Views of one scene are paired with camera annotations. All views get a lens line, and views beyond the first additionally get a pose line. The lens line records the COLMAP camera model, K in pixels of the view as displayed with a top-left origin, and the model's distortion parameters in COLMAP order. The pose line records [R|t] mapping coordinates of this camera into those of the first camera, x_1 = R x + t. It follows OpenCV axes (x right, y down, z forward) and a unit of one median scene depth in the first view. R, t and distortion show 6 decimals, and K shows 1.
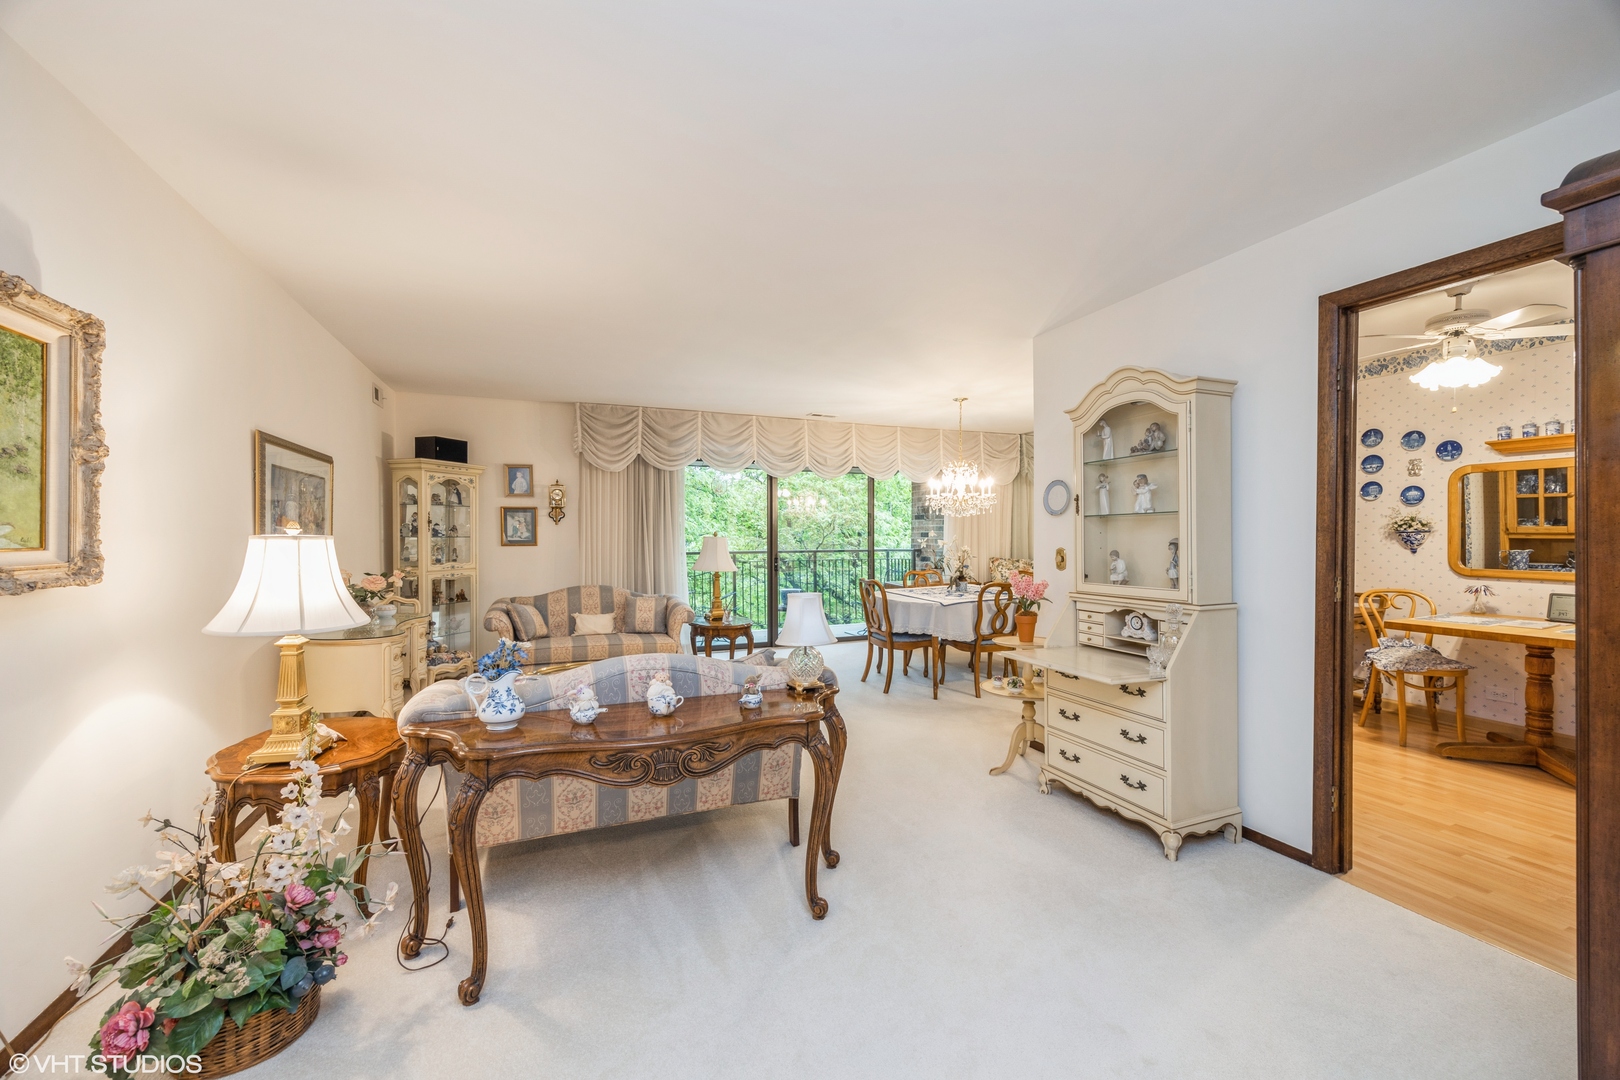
lens RADIAL K [[625.5, 0, 810.0], [0, 625.5, 540.0], [0, 0, 1]] dist [0.000697, 0.000027]
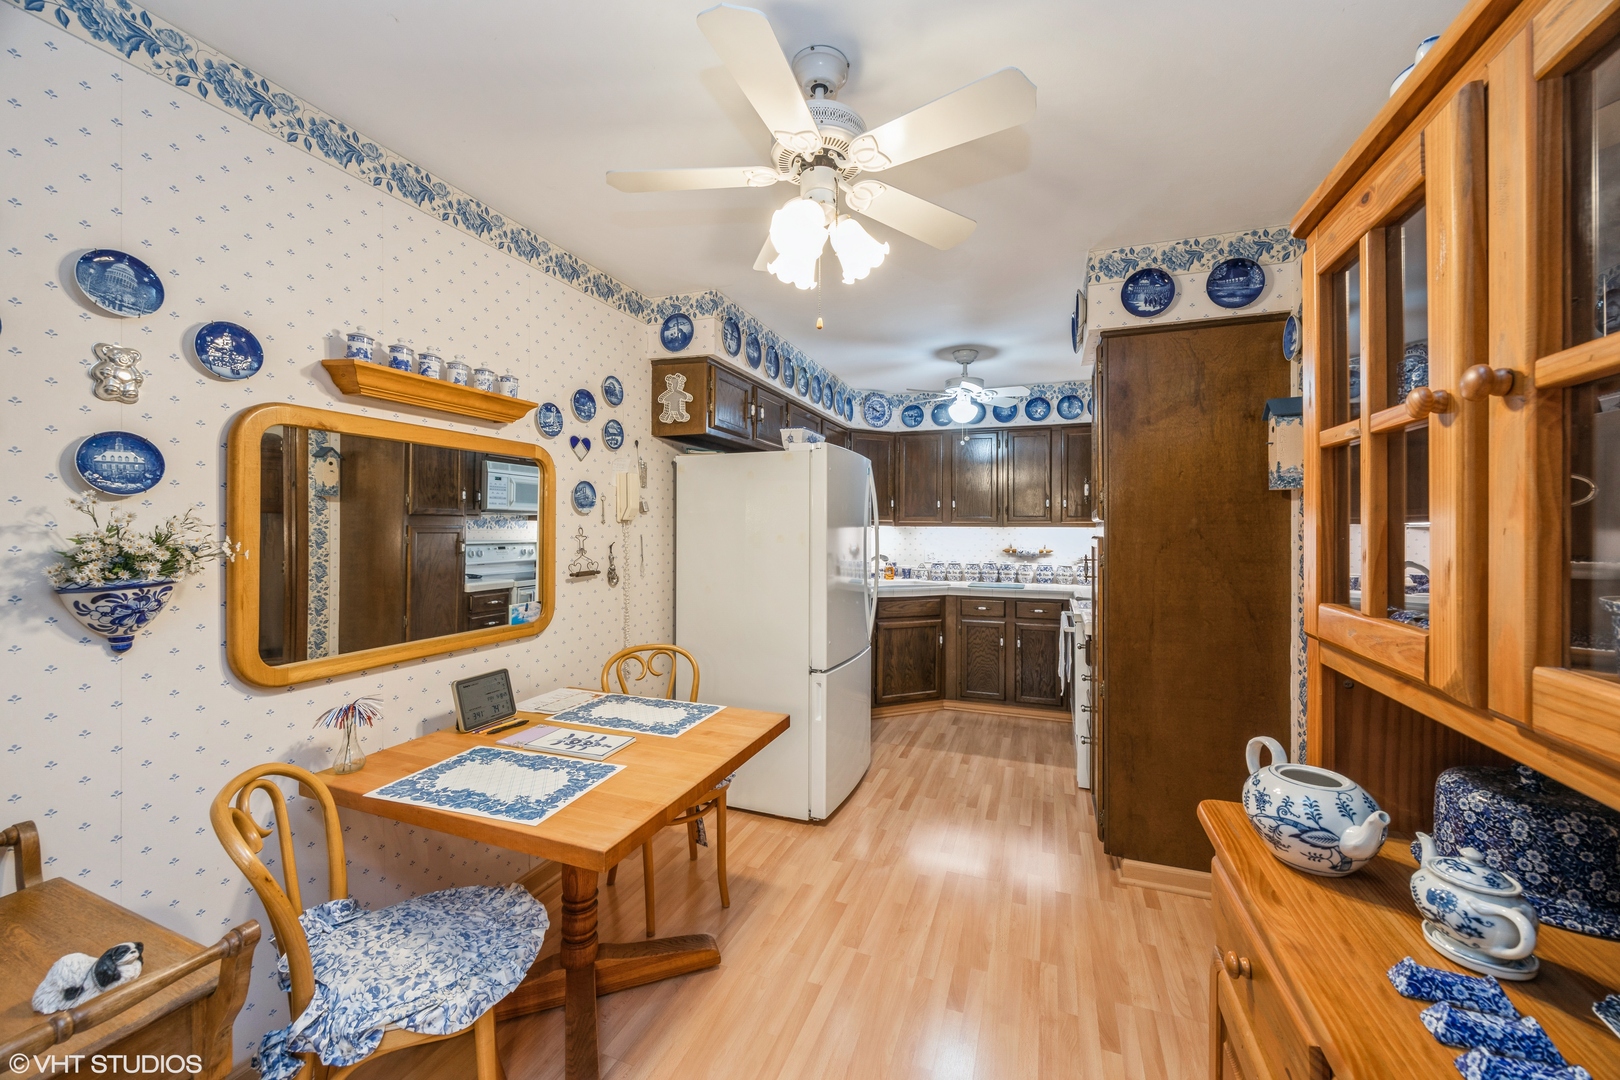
lens RADIAL K [[622.1, 0, 808.6], [0, 622.1, 530.0], [0, 0, 1]] dist [-0.000873, -0.000018]
pose [[-0.723107, -0.004065, 0.690724, 0.416304], [0.007733, 0.999872, 0.013981, -0.032884], [-0.690692, 0.015451, -0.722984, 0.804241]]
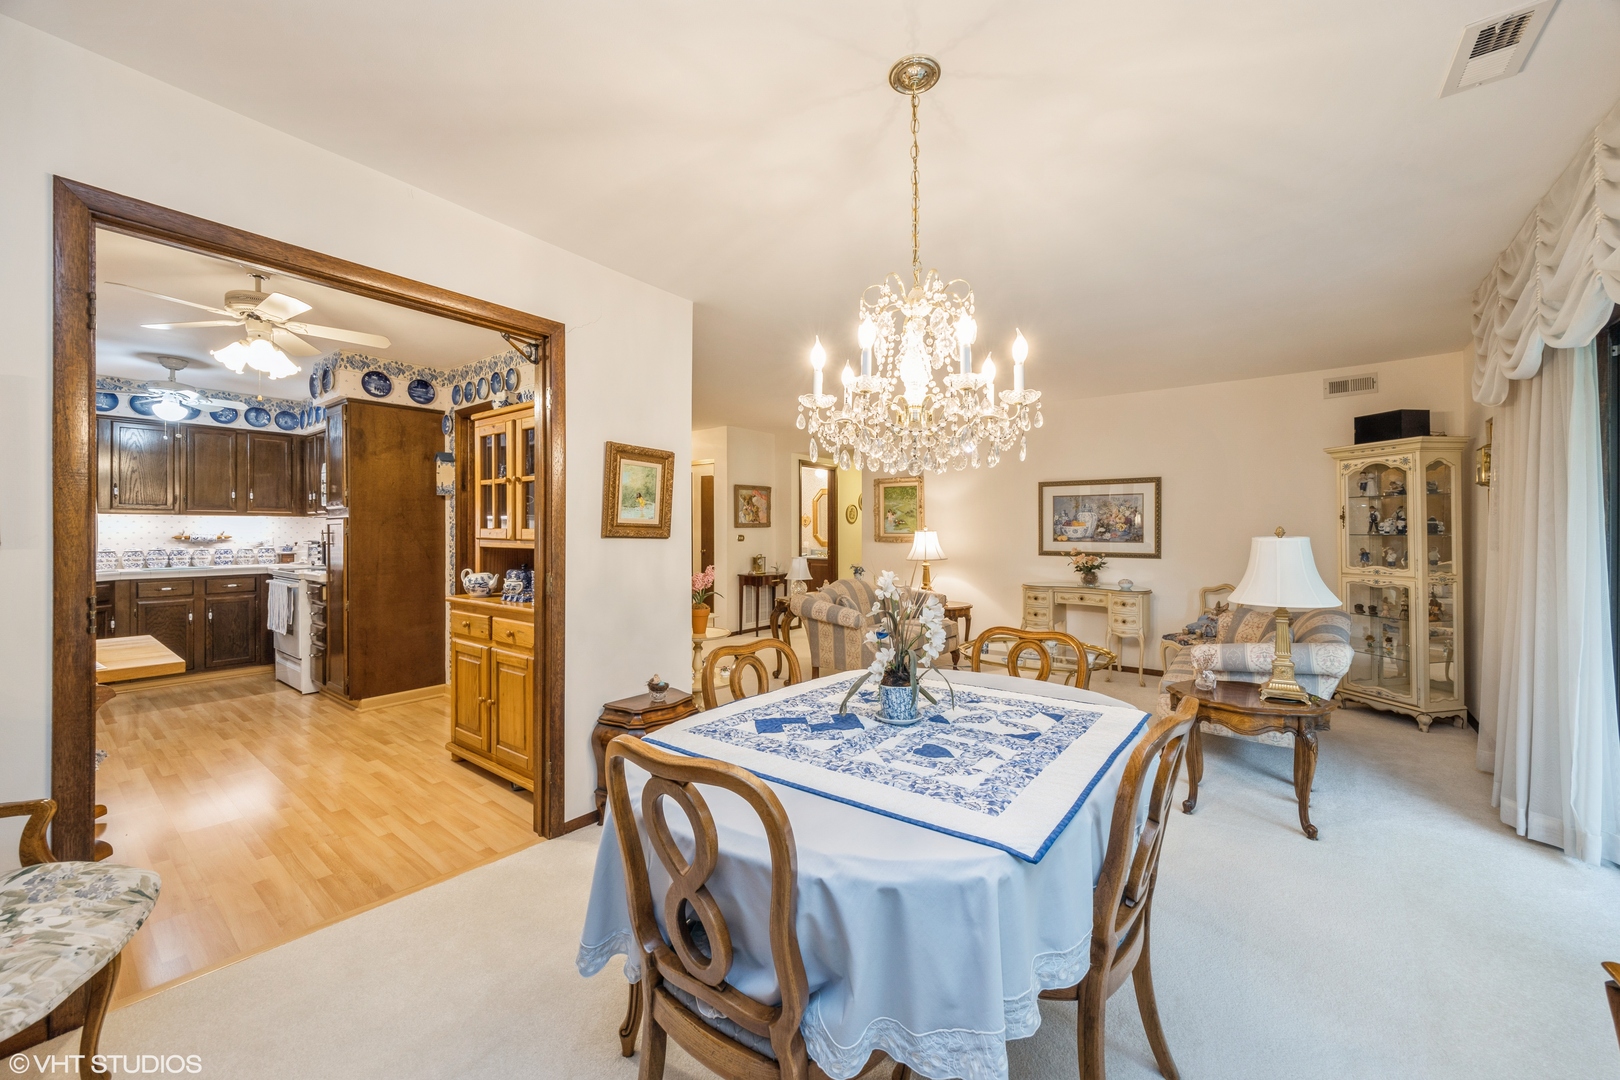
lens RADIAL K [[622.1, 0, 808.6], [0, 622.1, 530.0], [0, 0, 1]] dist [-0.000873, -0.000018]
pose [[-0.872617, -0.000069, -0.488404, 0.453284], [-0.006526, 0.999912, 0.011518, -0.015362], [0.488361, 0.013238, -0.872541, 1.318446]]
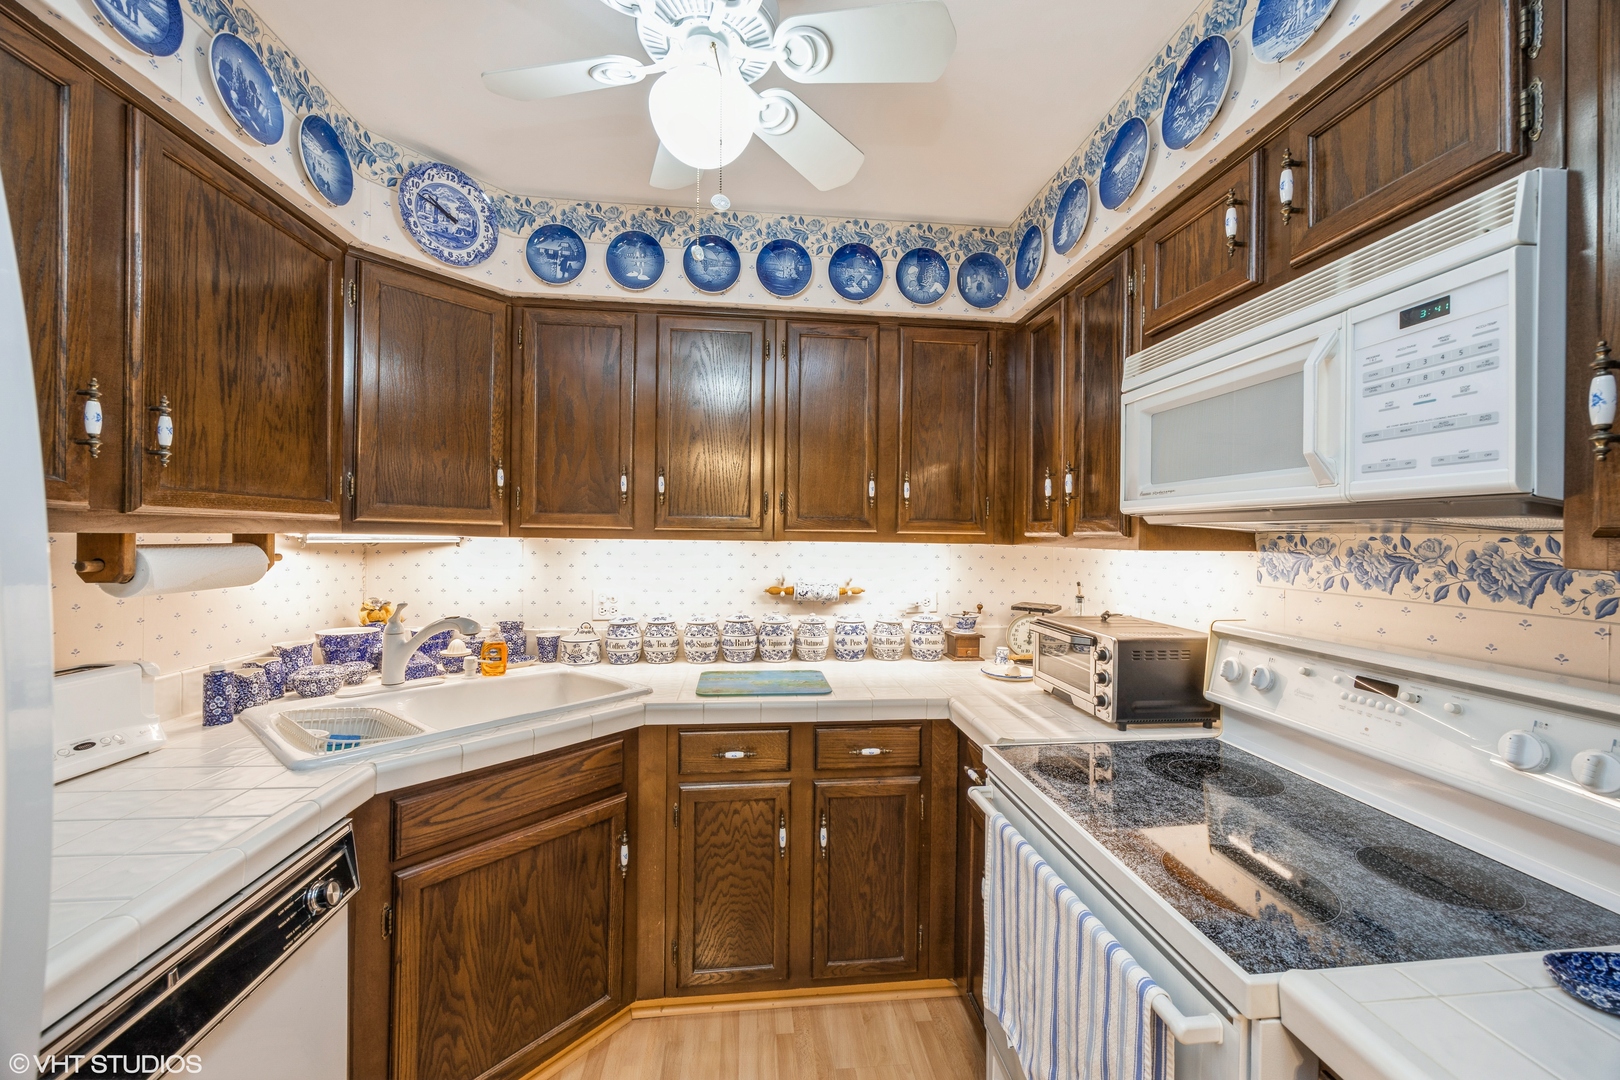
lens RADIAL K [[622.1, 0, 808.6], [0, 622.1, 530.0], [0, 0, 1]] dist [-0.000873, -0.000018]
pose [[-0.957049, -0.008007, 0.289817, 0.716315], [-0.005589, 0.999942, 0.009168, -0.033360], [-0.289873, 0.007154, -0.957038, 0.301008]]
